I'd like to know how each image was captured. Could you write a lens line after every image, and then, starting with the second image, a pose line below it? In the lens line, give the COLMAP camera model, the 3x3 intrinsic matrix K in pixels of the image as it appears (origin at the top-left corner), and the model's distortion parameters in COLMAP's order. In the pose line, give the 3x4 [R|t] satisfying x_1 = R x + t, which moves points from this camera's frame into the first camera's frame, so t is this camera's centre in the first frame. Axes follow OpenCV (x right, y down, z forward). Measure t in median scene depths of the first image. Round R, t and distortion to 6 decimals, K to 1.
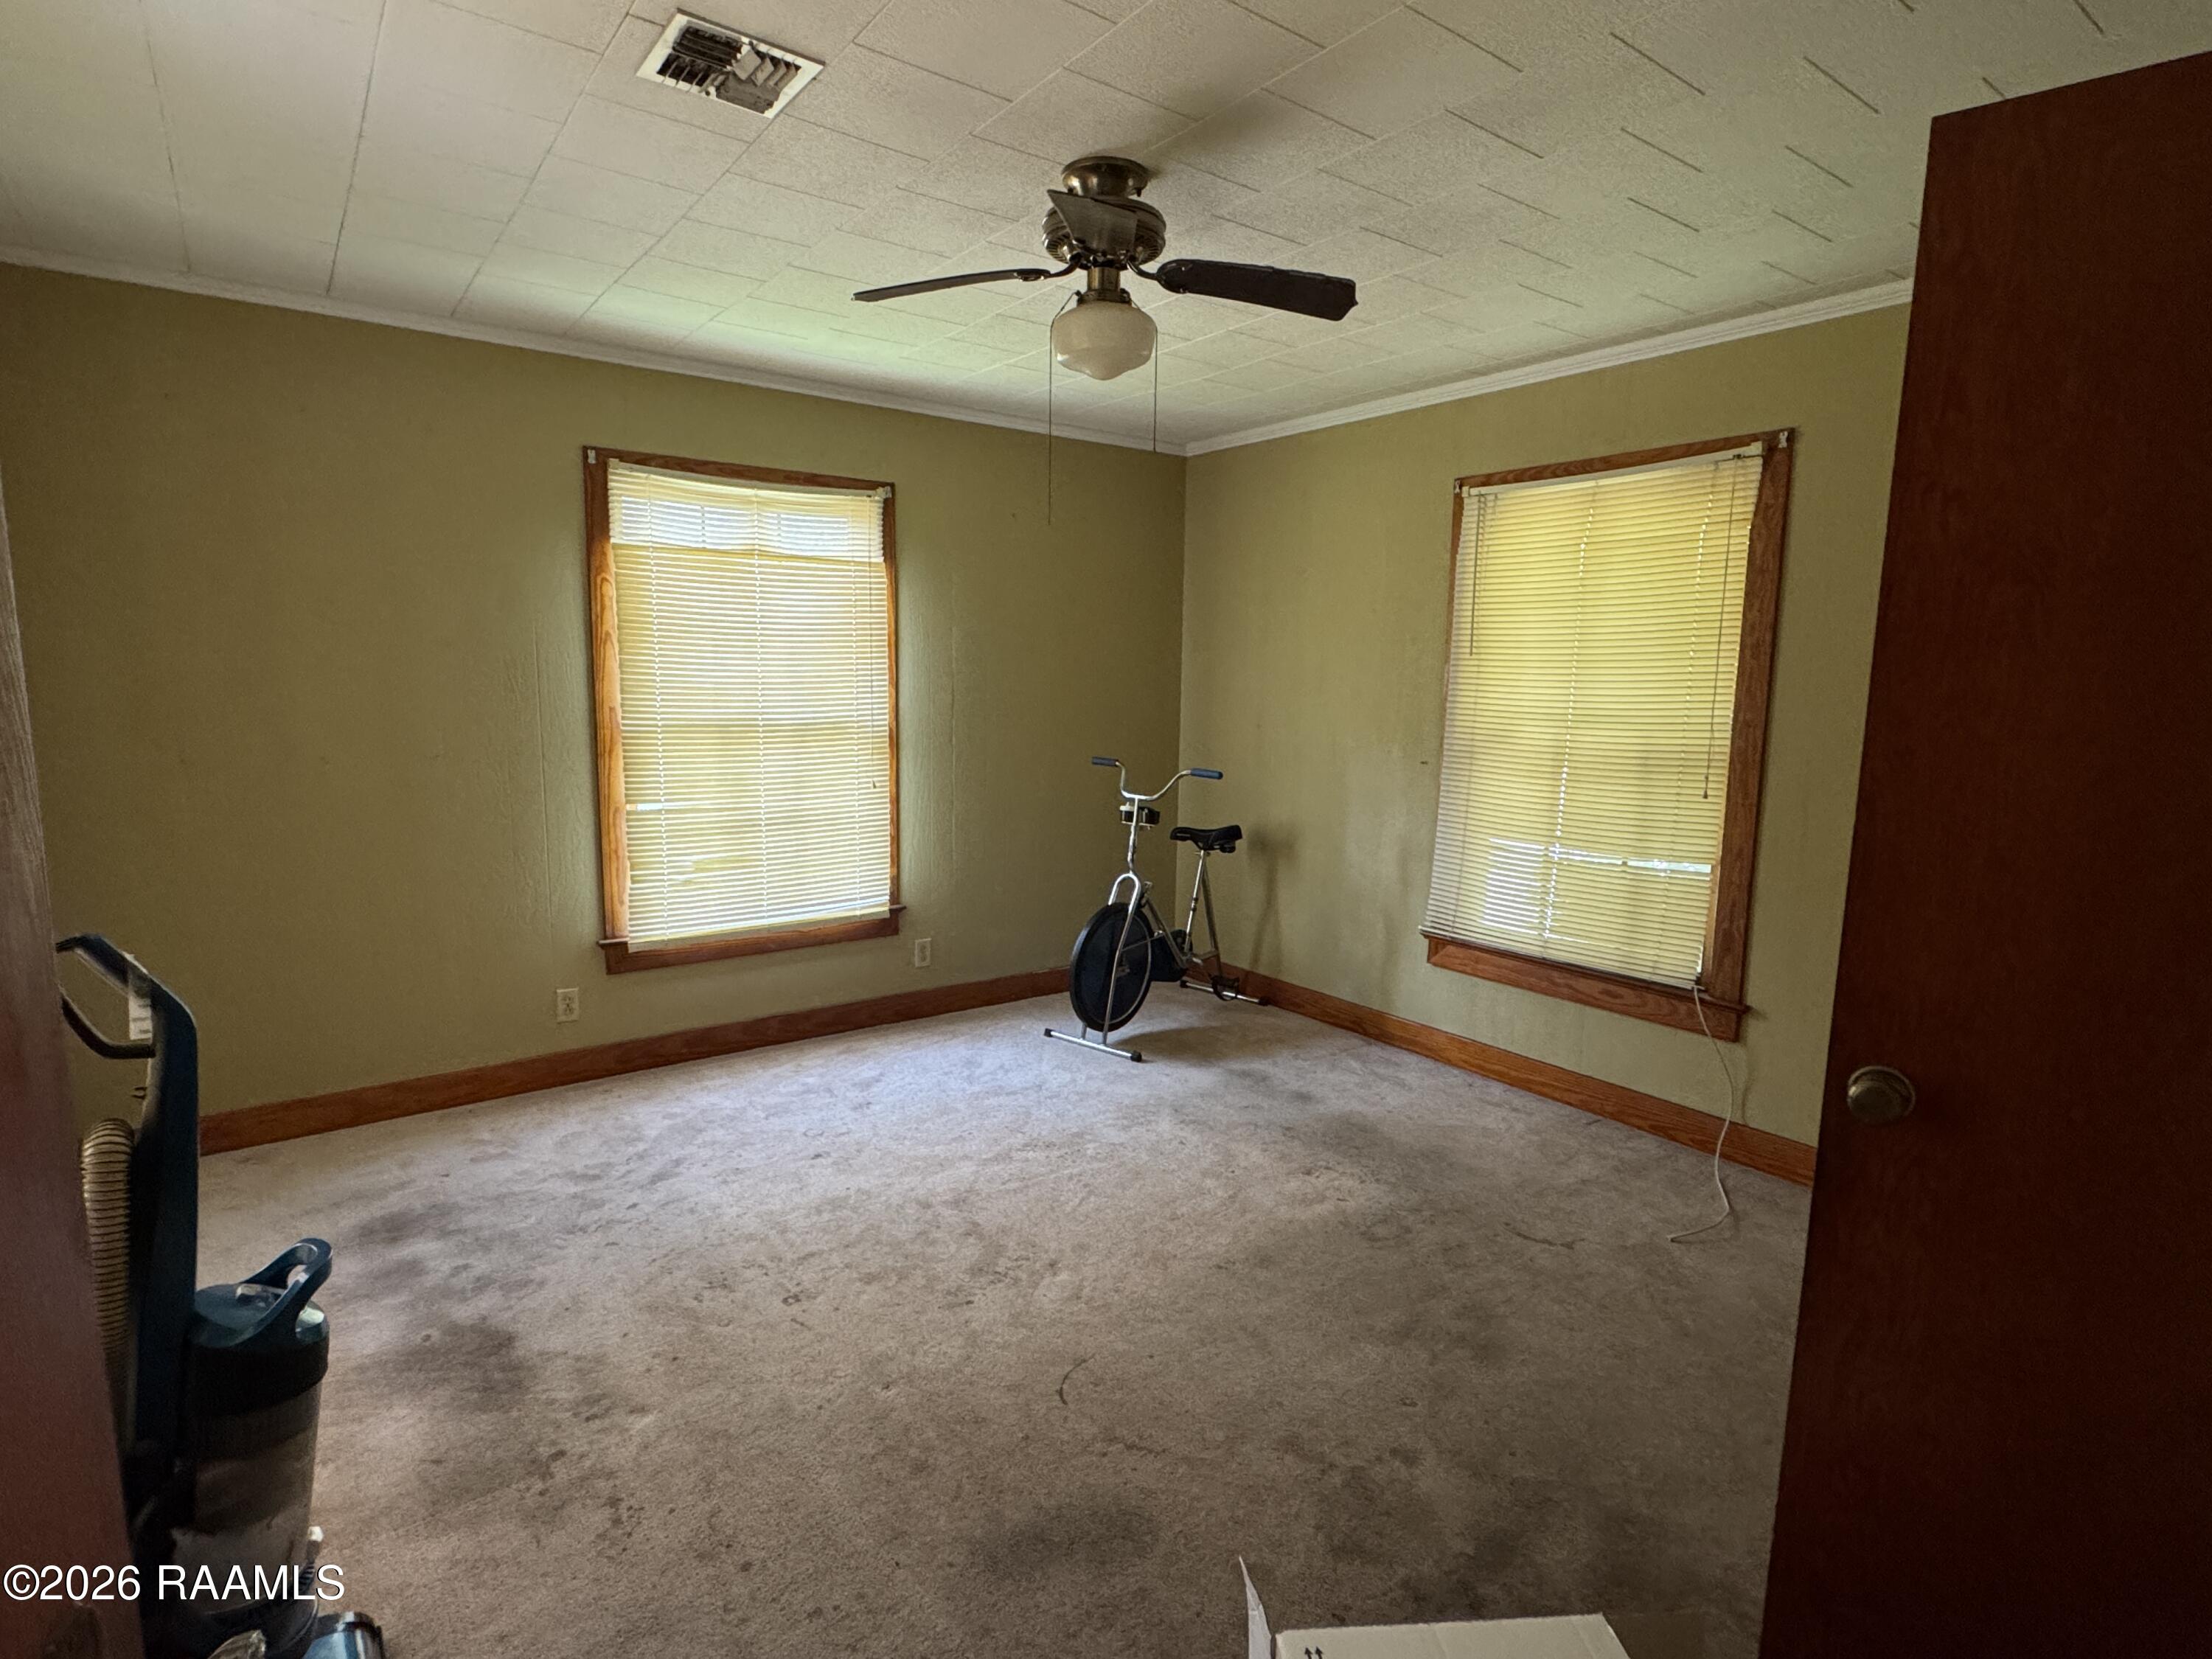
lens RADIAL K [[1108.3, 0, 1106.0], [0, 1108.3, 829.5], [0, 0, 1]] dist [0.002003, 0.000499]
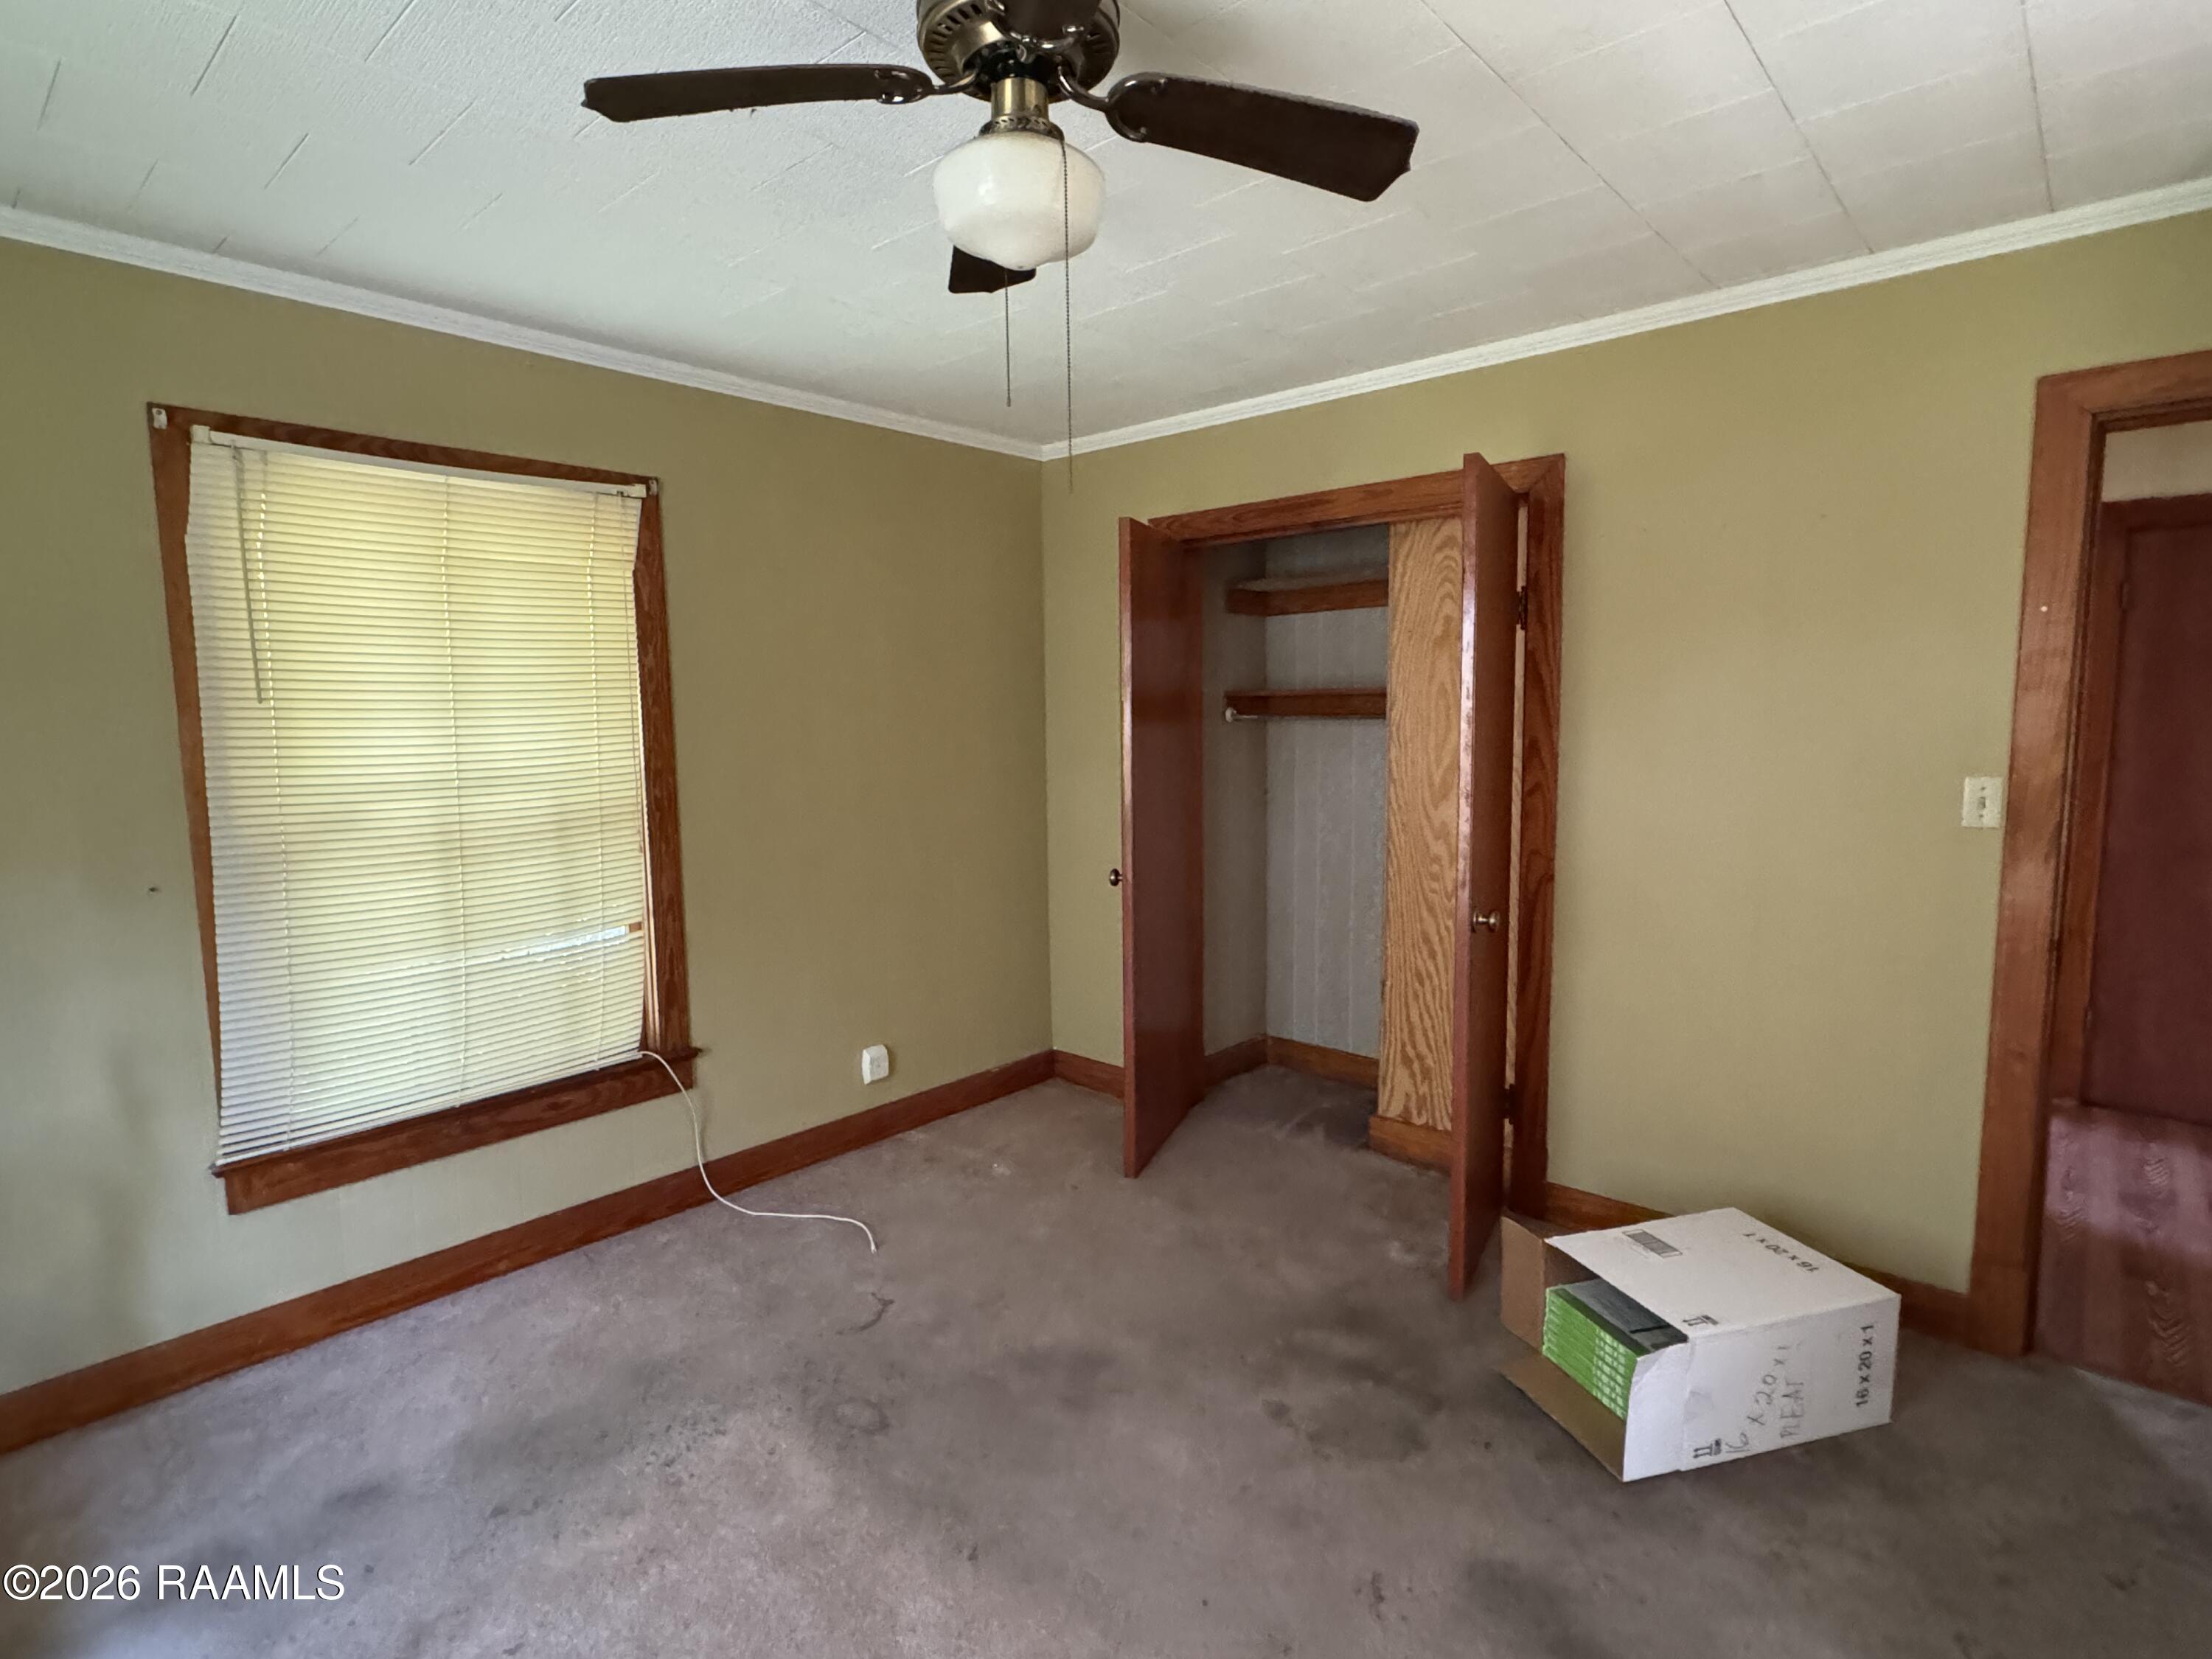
lens RADIAL K [[1108.3, 0, 1106.0], [0, 1108.3, 829.5], [0, 0, 1]] dist [0.002003, 0.000499]
pose [[-0.180832, -0.119391, 0.976241, -0.432133], [0.148704, 0.977874, 0.147136, -0.122641], [-0.972207, 0.171777, -0.159077, 0.735766]]
